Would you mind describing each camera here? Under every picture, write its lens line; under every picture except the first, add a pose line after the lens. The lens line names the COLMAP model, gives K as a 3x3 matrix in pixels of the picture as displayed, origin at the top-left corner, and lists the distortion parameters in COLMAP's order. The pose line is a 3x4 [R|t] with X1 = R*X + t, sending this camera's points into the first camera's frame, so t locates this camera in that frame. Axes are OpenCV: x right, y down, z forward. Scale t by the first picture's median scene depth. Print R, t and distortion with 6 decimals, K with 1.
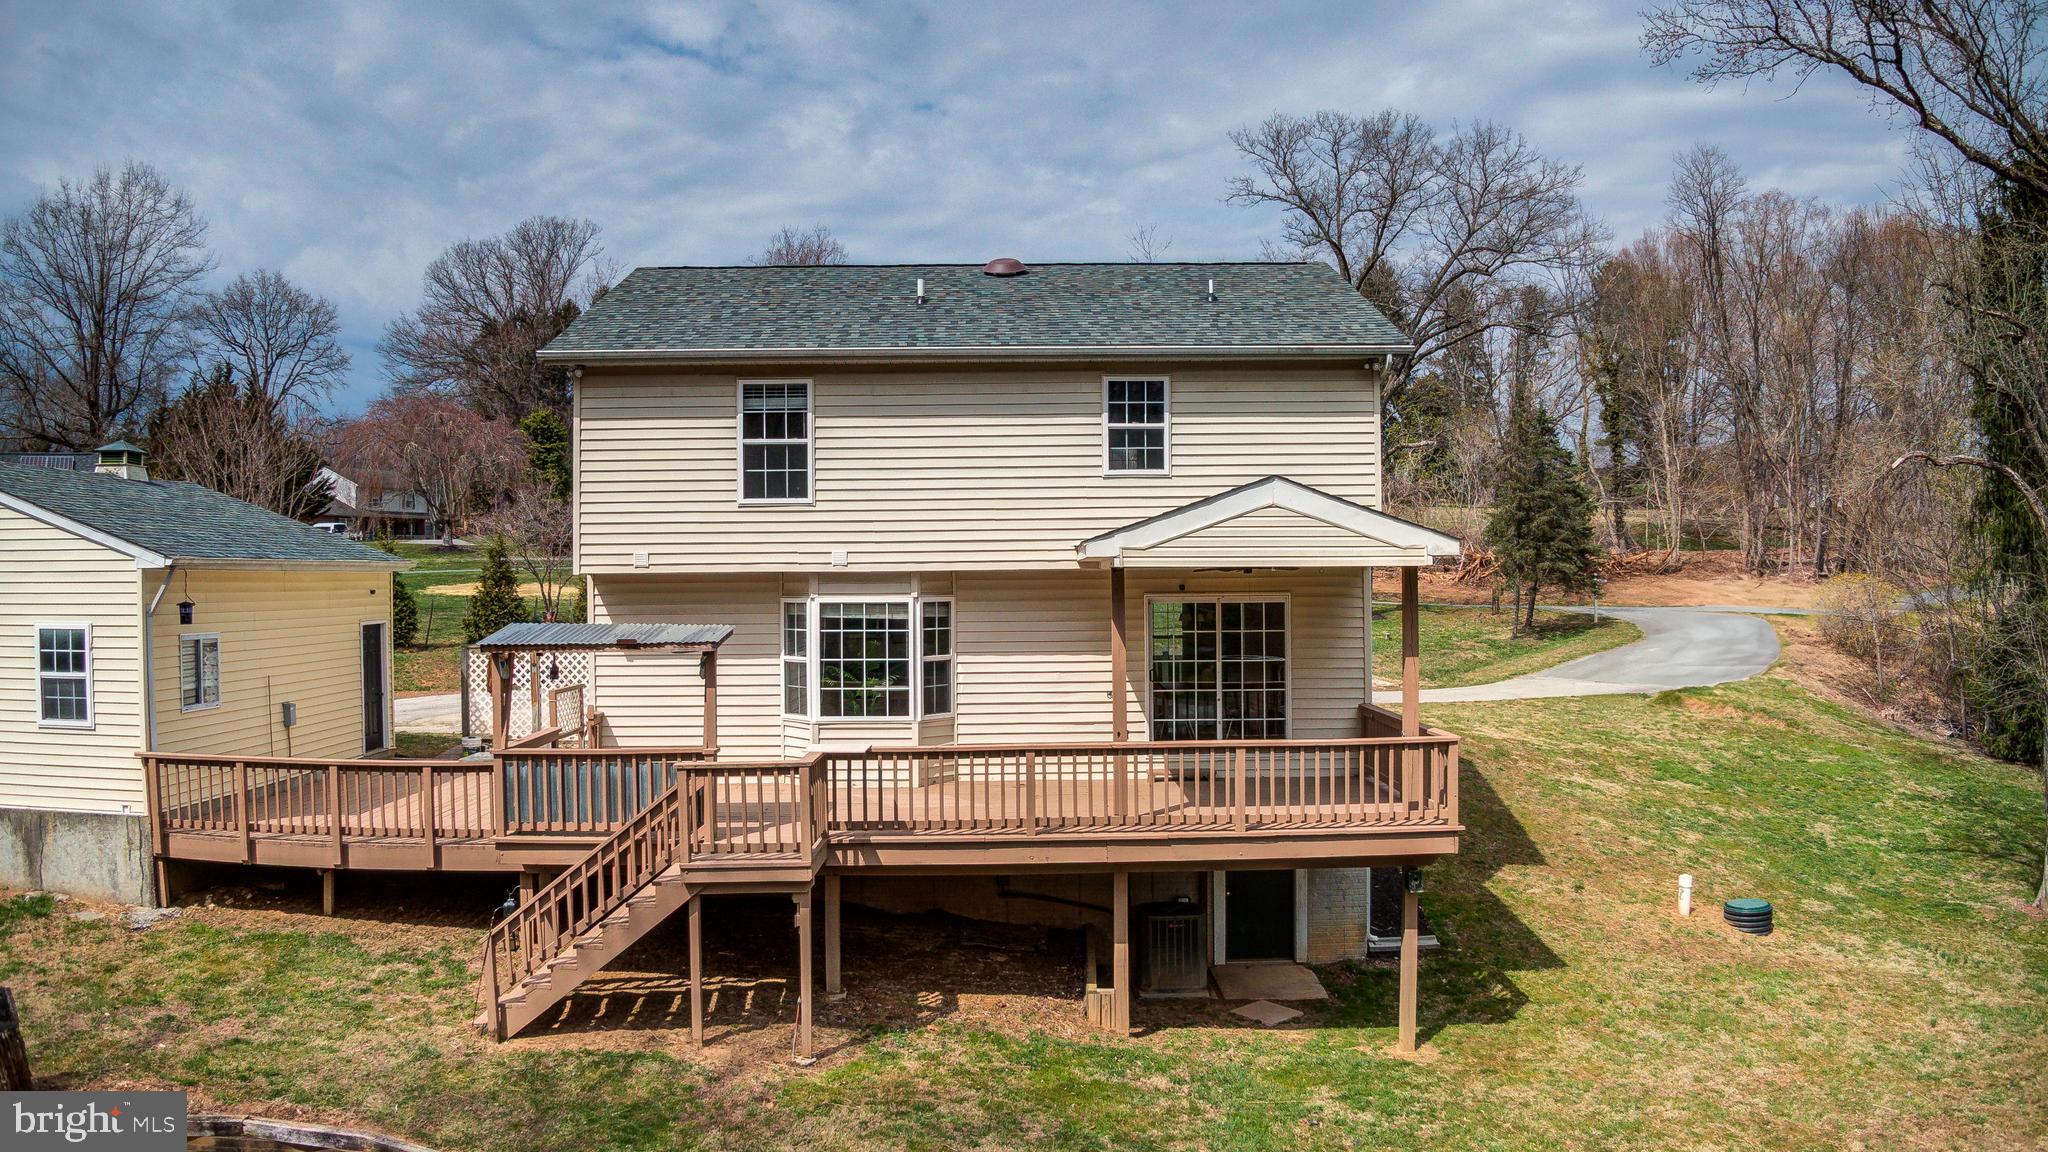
lens RADIAL K [[1466.7, 0, 1028.6], [0, 1466.7, 556.5], [0, 0, 1]] dist [-0.129761, -0.068857]
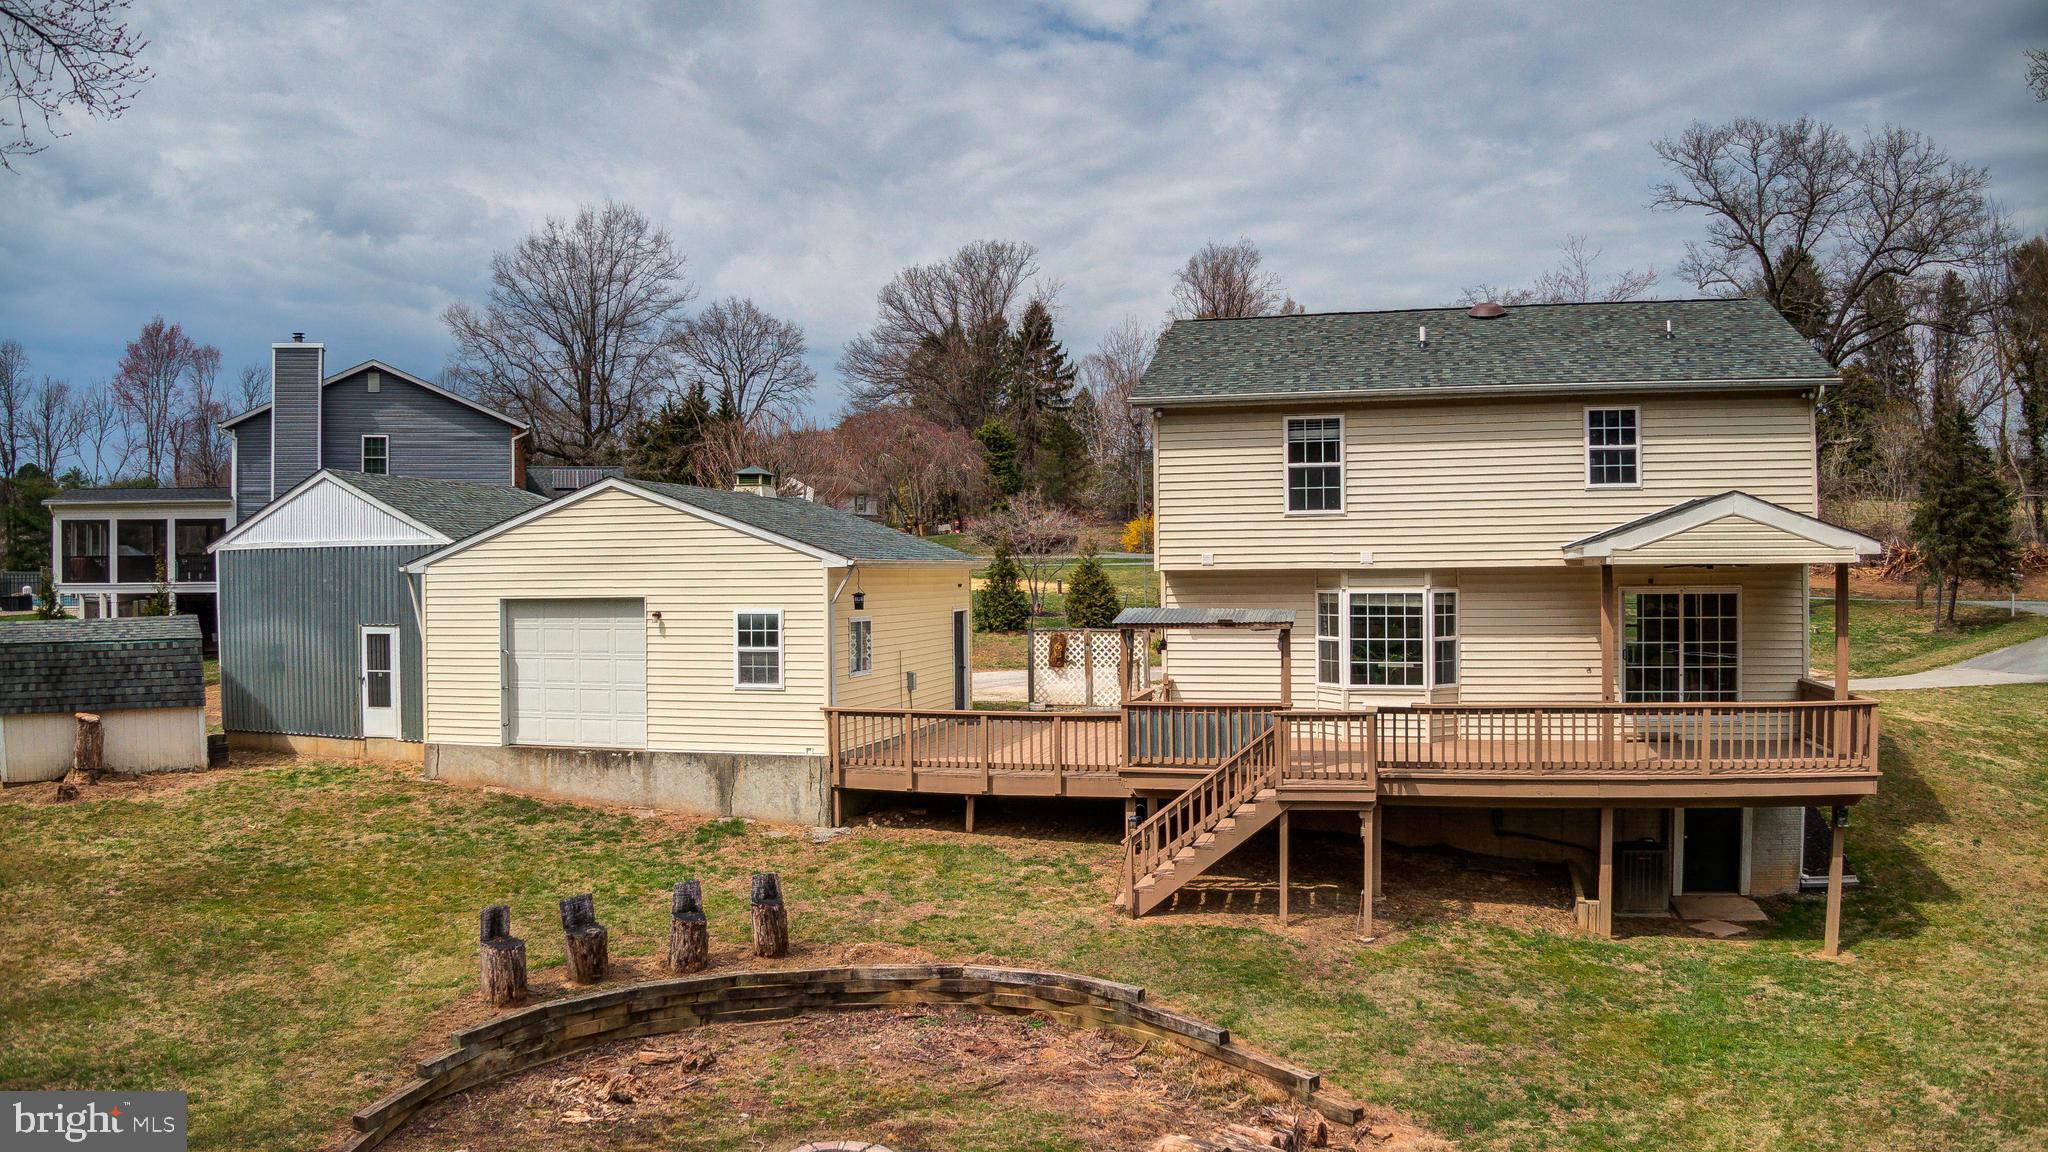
lens RADIAL K [[1456.7, 0, 1036.6], [0, 1456.7, 560.0], [0, 0, 1]] dist [-0.116991, -0.112471]
pose [[0.964370, -0.002787, -0.264542, -0.074543], [0.004087, 0.999982, 0.004364, -0.003284], [0.264525, -0.005290, 0.964364, -0.264472]]
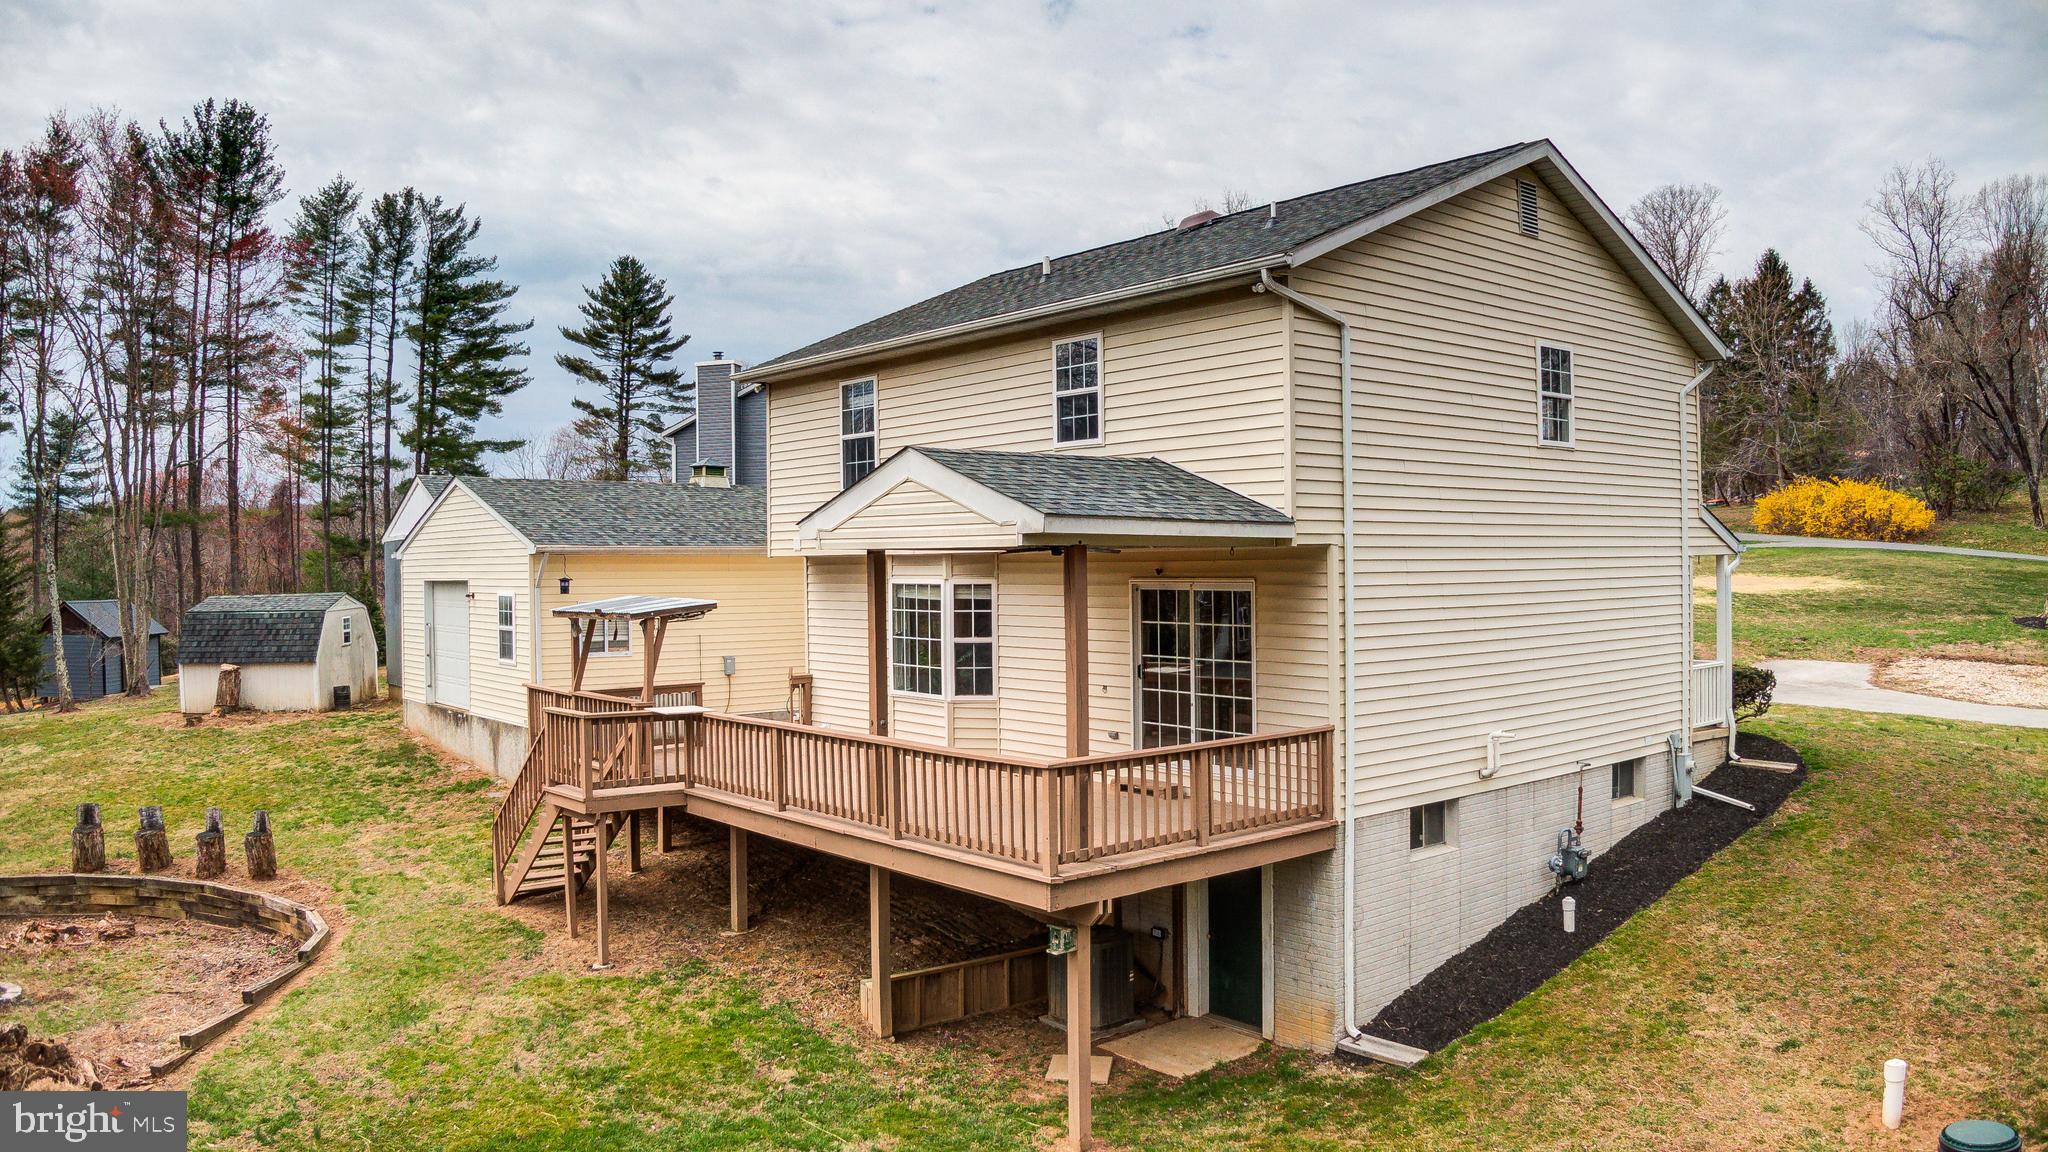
lens RADIAL K [[1456.0, 0, 993.0], [0, 1456.0, 536.1], [0, 0, 1]] dist [-0.133435, -0.066601]
pose [[0.612850, -0.012146, -0.790106, 0.749619], [0.014035, 0.999891, -0.004484, 0.002790], [0.790075, -0.008341, 0.612954, 0.410320]]
